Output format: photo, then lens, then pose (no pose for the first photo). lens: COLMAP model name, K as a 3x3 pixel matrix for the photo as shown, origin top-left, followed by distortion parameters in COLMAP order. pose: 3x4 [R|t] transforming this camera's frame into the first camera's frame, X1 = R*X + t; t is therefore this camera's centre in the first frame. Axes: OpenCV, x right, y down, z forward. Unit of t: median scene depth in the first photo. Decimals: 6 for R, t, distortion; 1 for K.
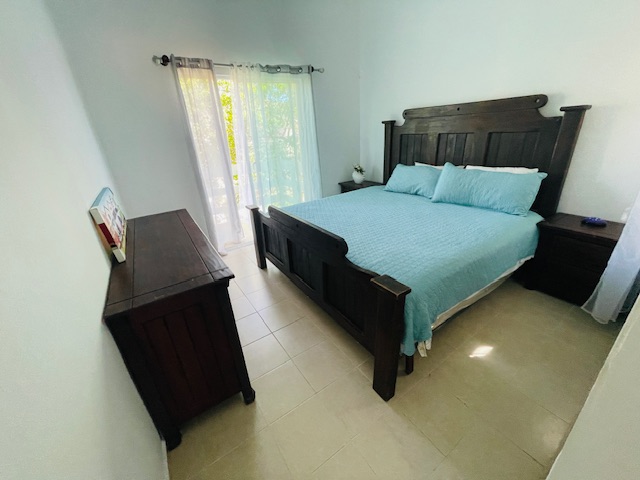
lens RADIAL K [[258.5, 0, 319.7], [0, 258.5, 240.6], [0, 0, 1]] dist [-0.004171, -0.000118]
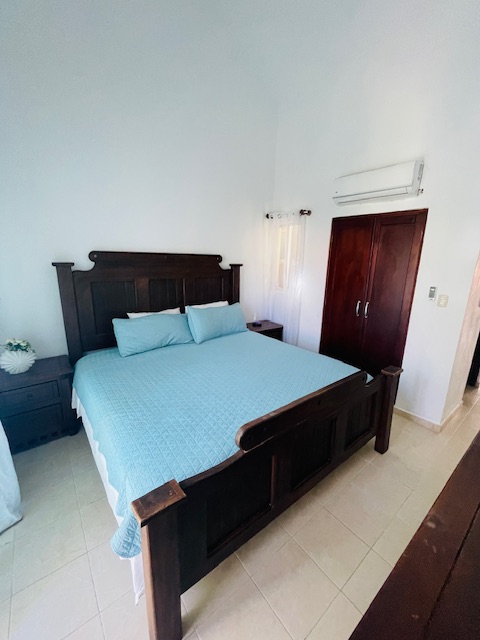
lens RADIAL K [[258.5, 0, 238.1], [0, 258.5, 319.2], [0, 0, 1]] dist [-0.004171, -0.000118]
pose [[-0.081367, -0.178306, 0.980605, -0.568074], [0.372330, 0.907200, 0.195853, -0.392093], [-0.924527, 0.381045, -0.007427, 0.859167]]
